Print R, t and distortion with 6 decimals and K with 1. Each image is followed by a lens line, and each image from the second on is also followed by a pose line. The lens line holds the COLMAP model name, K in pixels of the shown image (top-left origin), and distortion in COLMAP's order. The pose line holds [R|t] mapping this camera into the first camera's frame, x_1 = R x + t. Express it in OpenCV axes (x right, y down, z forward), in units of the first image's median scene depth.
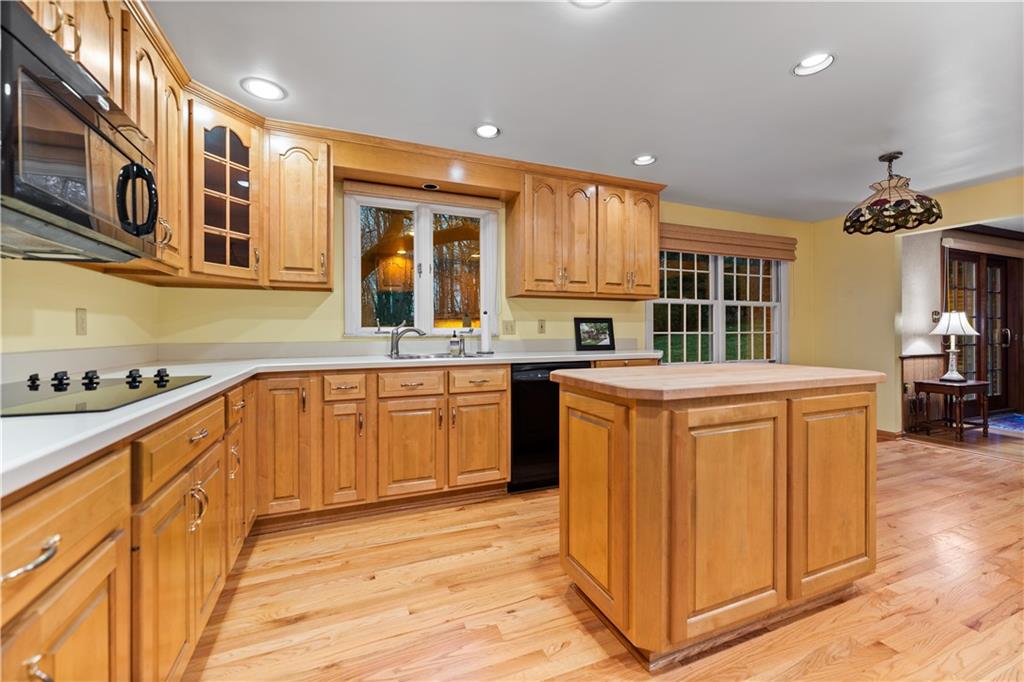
lens RADIAL K [[411.0, 0, 511.1], [0, 411.0, 332.8], [0, 0, 1]] dist [0.000730, 0.000151]
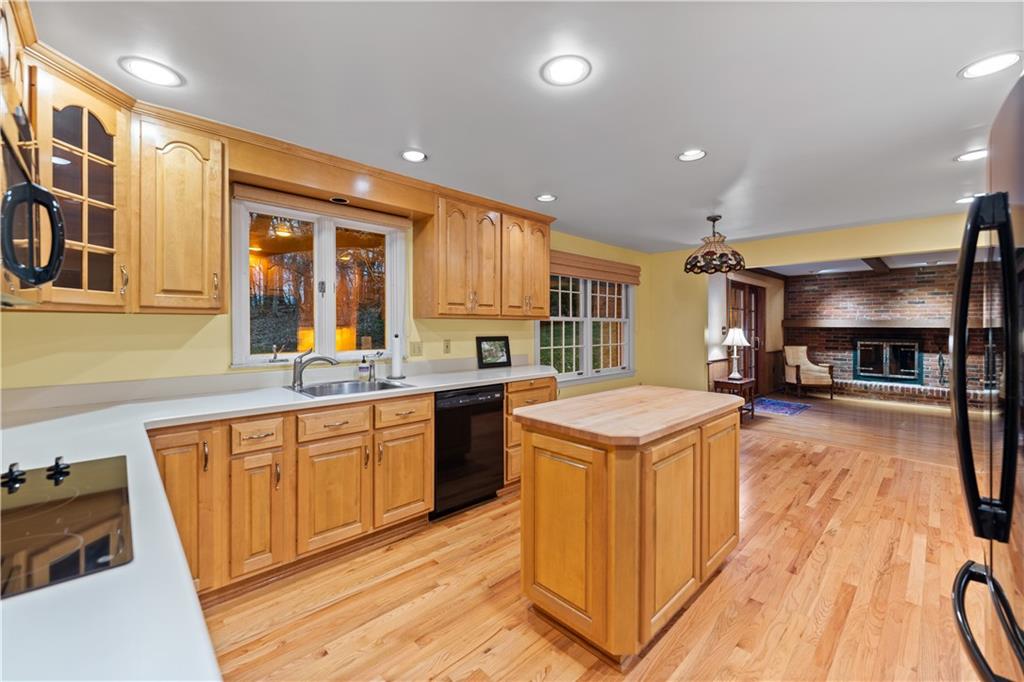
lens RADIAL K [[411.0, 0, 509.1], [0, 411.0, 326.4], [0, 0, 1]] dist [0.000730, 0.000151]
pose [[0.931051, 0.005598, 0.364847, -0.210793], [-0.005262, 0.999984, -0.001914, -0.088427], [-0.364852, -0.000138, 0.931066, 0.008125]]
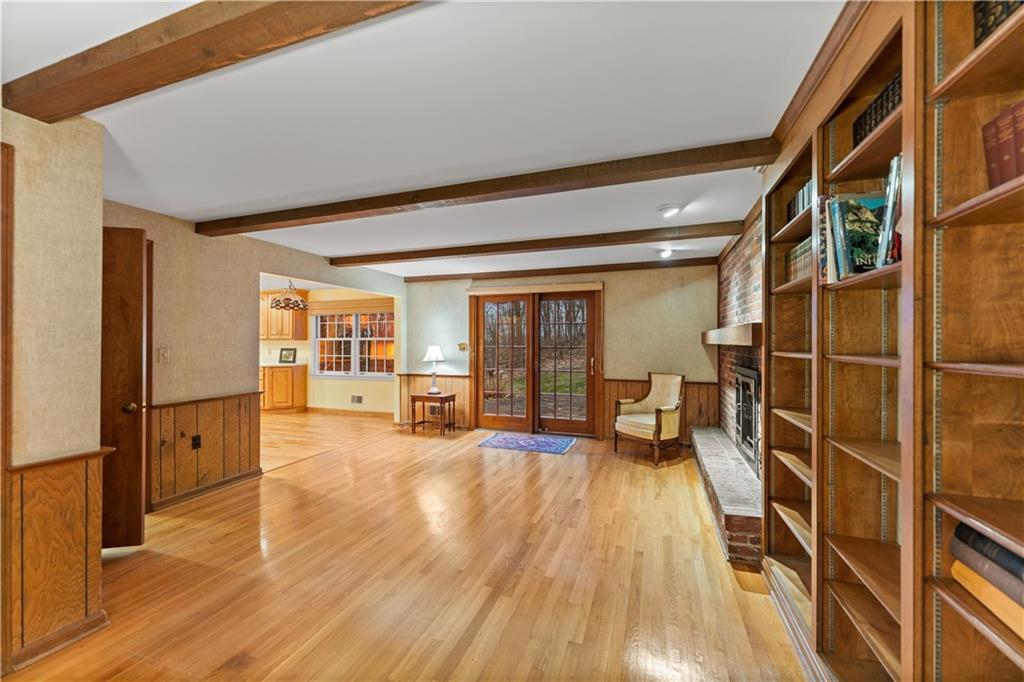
lens RADIAL K [[411.0, 0, 513.4], [0, 411.0, 342.4], [0, 0, 1]] dist [0.000730, 0.000151]
pose [[0.747452, 0.002635, -0.664310, 3.791892], [-0.001513, 0.999996, 0.002265, -0.109995], [0.664314, -0.000688, 0.747454, 0.207719]]
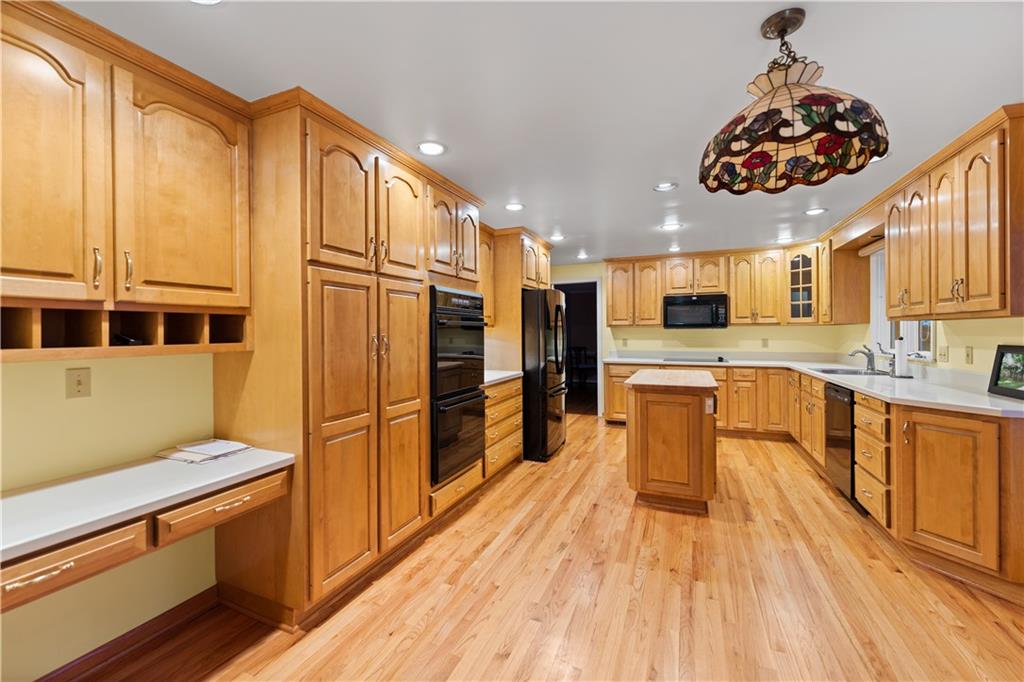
lens RADIAL K [[411.0, 0, 506.7], [0, 411.0, 330.7], [0, 0, 1]] dist [0.000730, 0.000151]
pose [[-0.719993, 0.006587, -0.693950, 1.736511], [0.010088, 0.999949, -0.000975, -0.096738], [0.693908, -0.007703, -0.720022, 1.321607]]
